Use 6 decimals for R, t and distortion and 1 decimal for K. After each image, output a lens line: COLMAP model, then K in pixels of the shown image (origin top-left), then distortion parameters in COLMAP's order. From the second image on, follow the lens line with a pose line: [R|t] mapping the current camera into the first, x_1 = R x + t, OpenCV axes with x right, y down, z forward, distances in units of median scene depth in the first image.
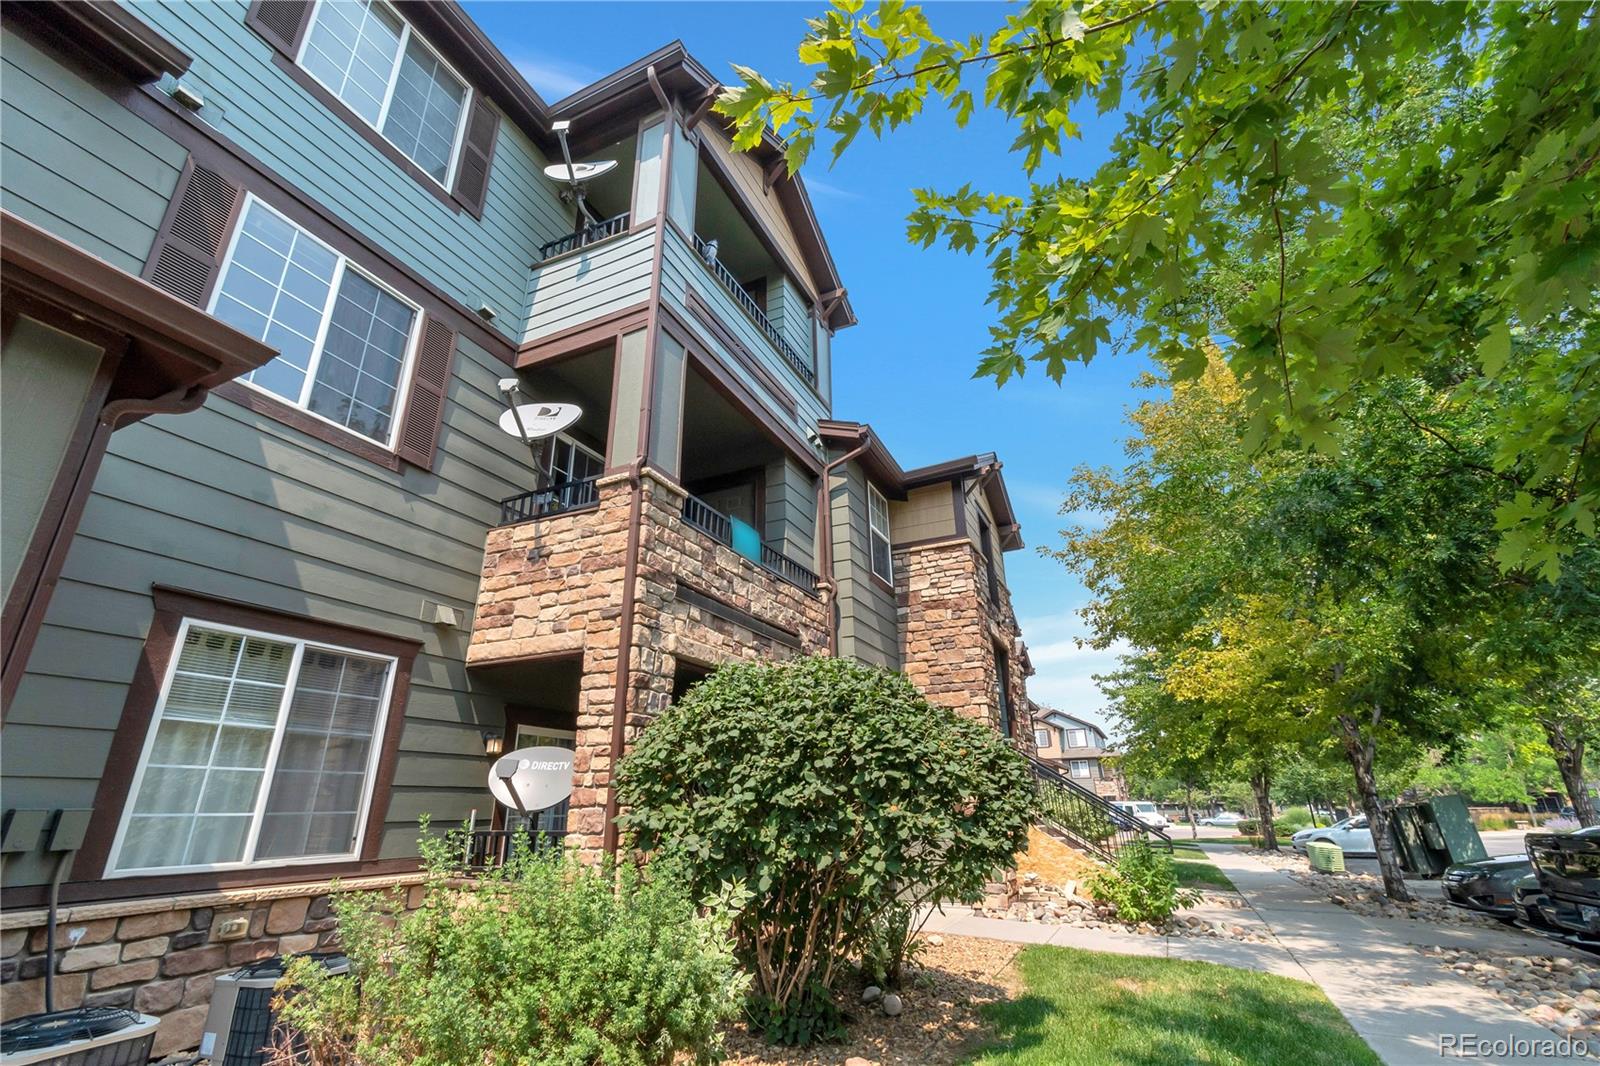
lens RADIAL K [[724.4, 0, 803.4], [0, 724.4, 531.9], [0, 0, 1]] dist [0.002557, 0.000239]
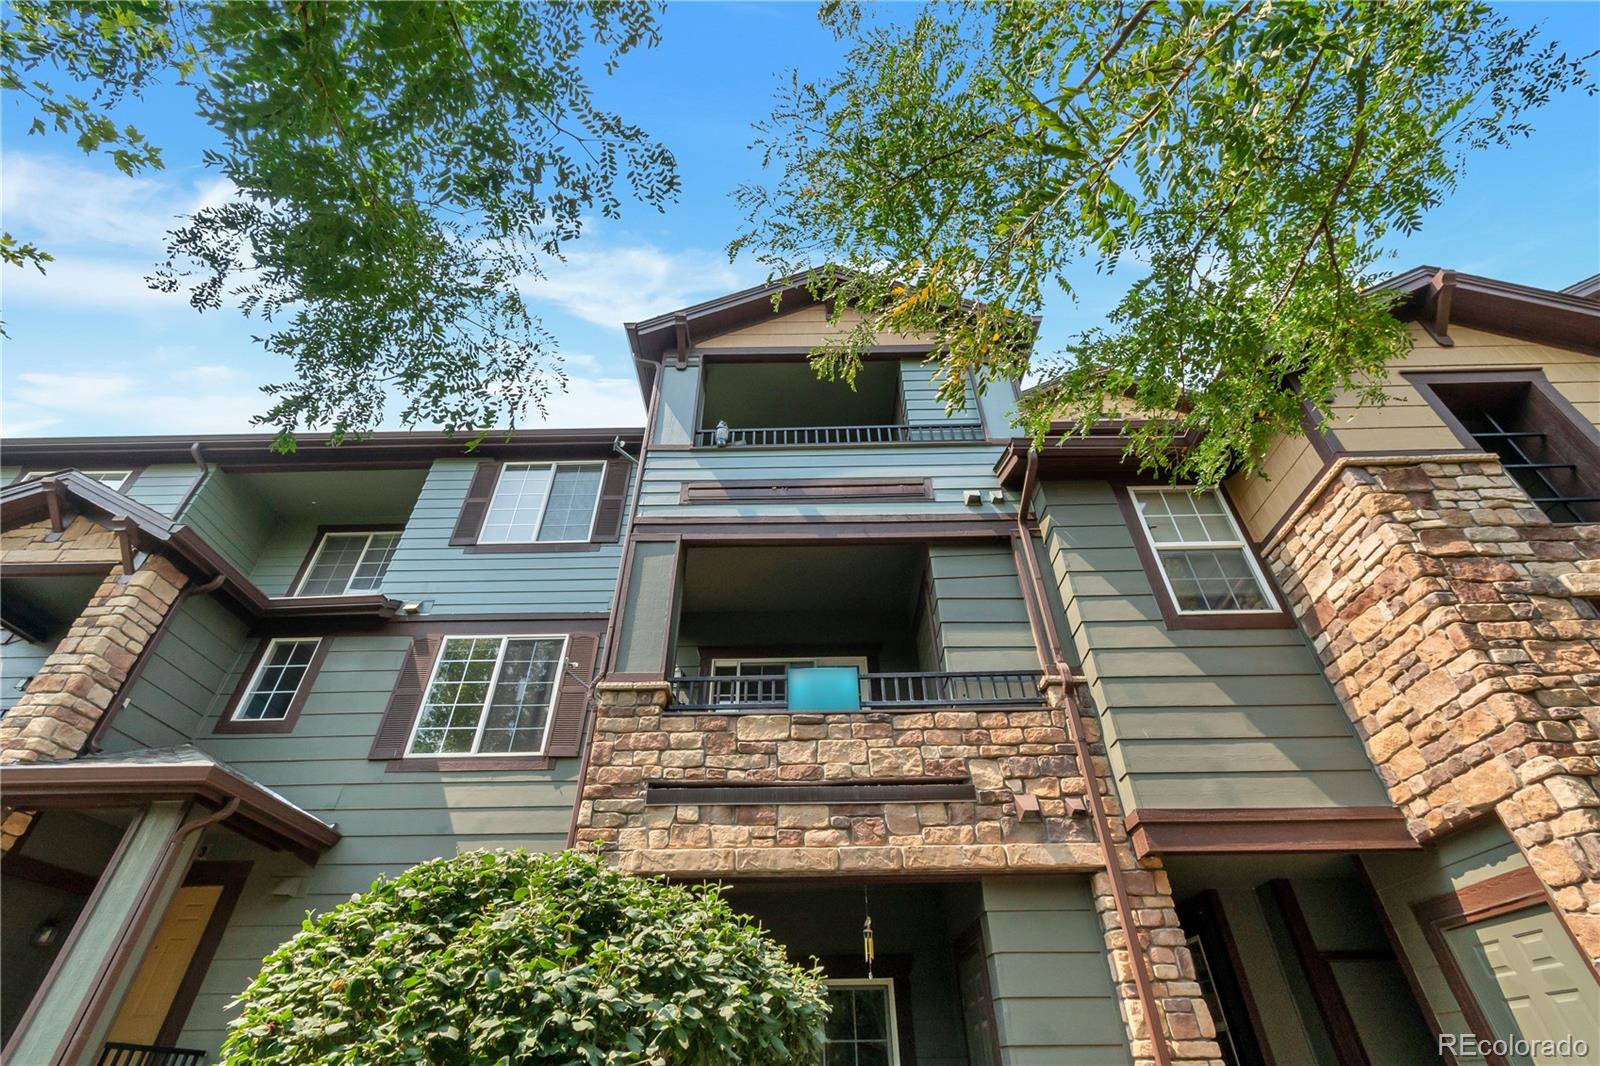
lens RADIAL K [[724.4, 0, 799.8], [0, 724.4, 530.8], [0, 0, 1]] dist [0.002557, 0.000239]
pose [[0.412333, -0.556255, -0.721500, 0.637423], [0.330800, 0.829320, -0.450332, 0.240653], [0.848854, -0.052985, 0.525965, 0.628465]]
